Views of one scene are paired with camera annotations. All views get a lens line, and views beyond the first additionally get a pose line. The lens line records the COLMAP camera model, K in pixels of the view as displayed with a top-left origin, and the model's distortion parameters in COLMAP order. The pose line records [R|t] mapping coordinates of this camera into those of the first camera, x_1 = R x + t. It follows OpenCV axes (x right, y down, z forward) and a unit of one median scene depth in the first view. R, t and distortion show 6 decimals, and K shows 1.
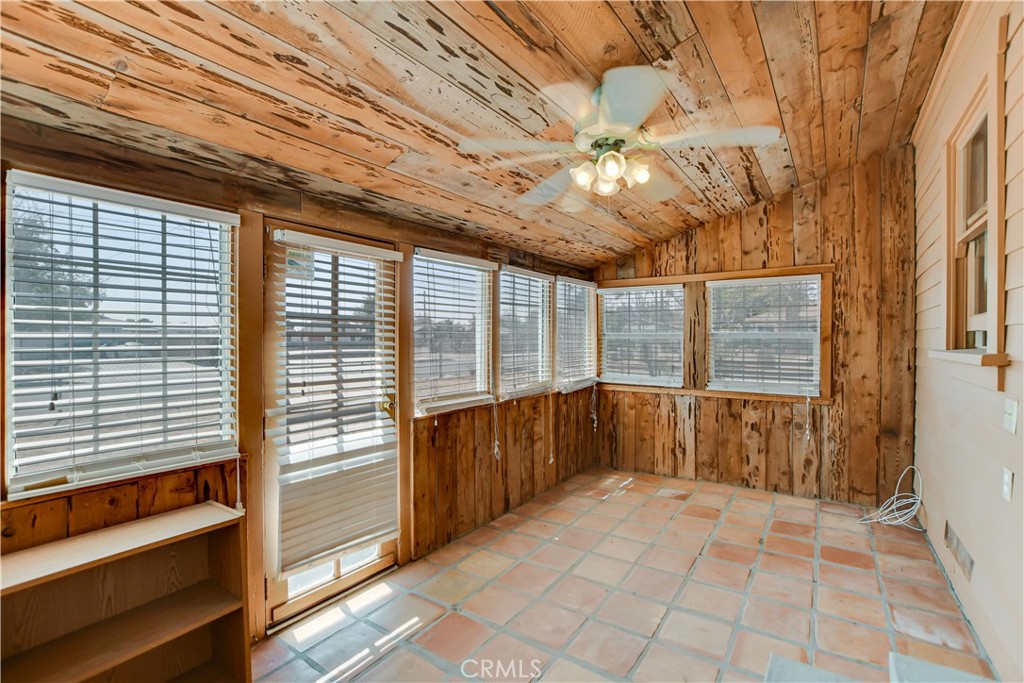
lens RADIAL K [[446.6, 0, 510.5], [0, 446.6, 340.6], [0, 0, 1]] dist [-0.022345, 0.001583]
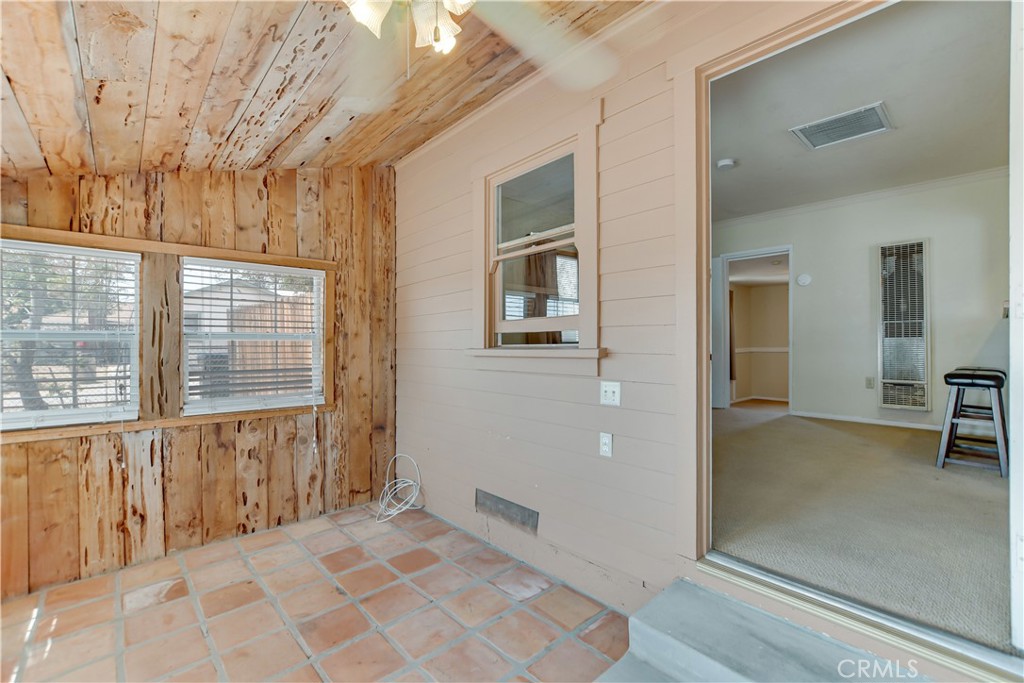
lens RADIAL K [[446.6, 0, 510.8], [0, 446.6, 344.4], [0, 0, 1]] dist [-0.022345, 0.001583]
pose [[0.221911, -0.003590, 0.975060, -0.115782], [0.008491, 0.999962, 0.001750, 0.004771], [-0.975030, 0.007891, 0.221933, 0.405248]]
